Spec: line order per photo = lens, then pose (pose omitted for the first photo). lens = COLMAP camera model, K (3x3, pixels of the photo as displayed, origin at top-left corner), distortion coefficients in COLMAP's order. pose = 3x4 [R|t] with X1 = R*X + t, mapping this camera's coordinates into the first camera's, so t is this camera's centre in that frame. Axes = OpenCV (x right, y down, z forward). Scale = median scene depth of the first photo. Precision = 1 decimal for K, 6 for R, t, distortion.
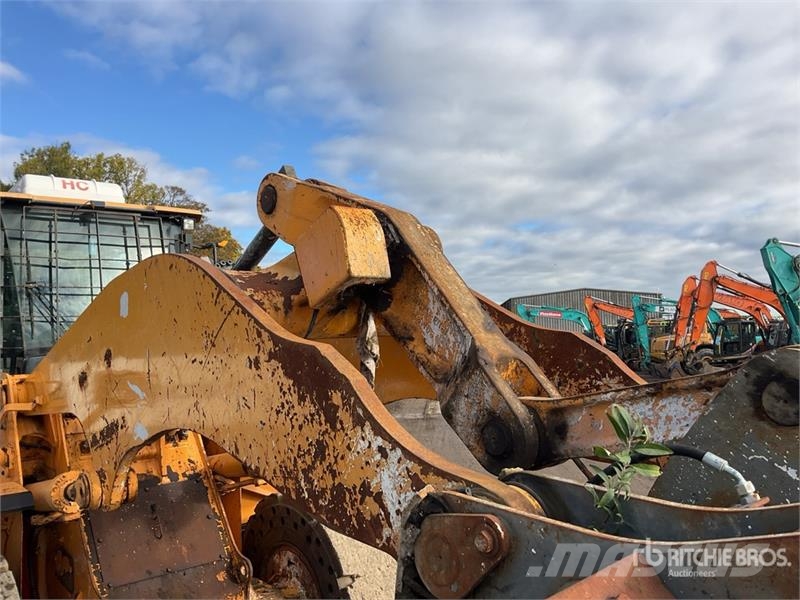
lens RADIAL K [[656.3, 0, 394.3], [0, 656.3, 302.6], [0, 0, 1]] dist [0.116084, -0.226748]
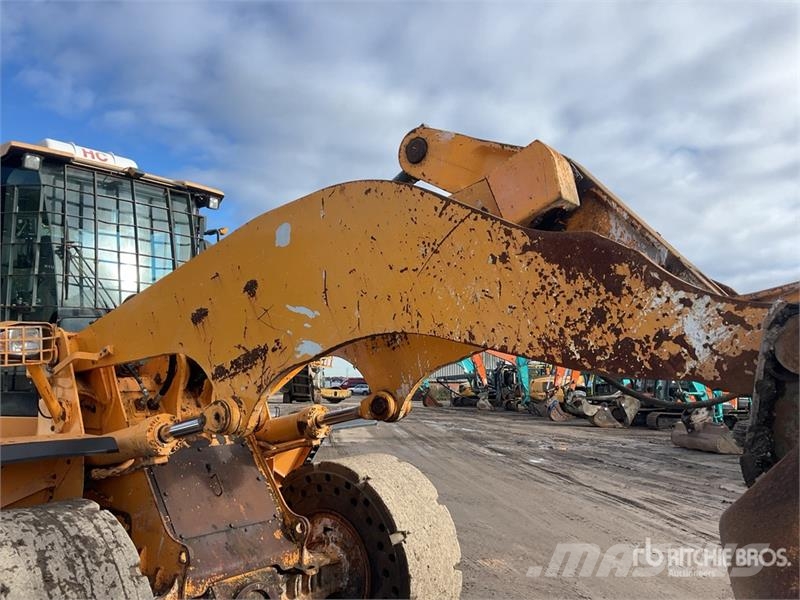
lens RADIAL K [[660.8, 0, 393.4], [0, 660.8, 299.8], [0, 0, 1]] dist [0.097701, -0.181947]
pose [[0.981091, 0.050445, 0.186857, -0.588198], [-0.037223, 0.996593, -0.073605, 0.247636], [-0.189933, 0.065258, 0.979626, -0.100716]]
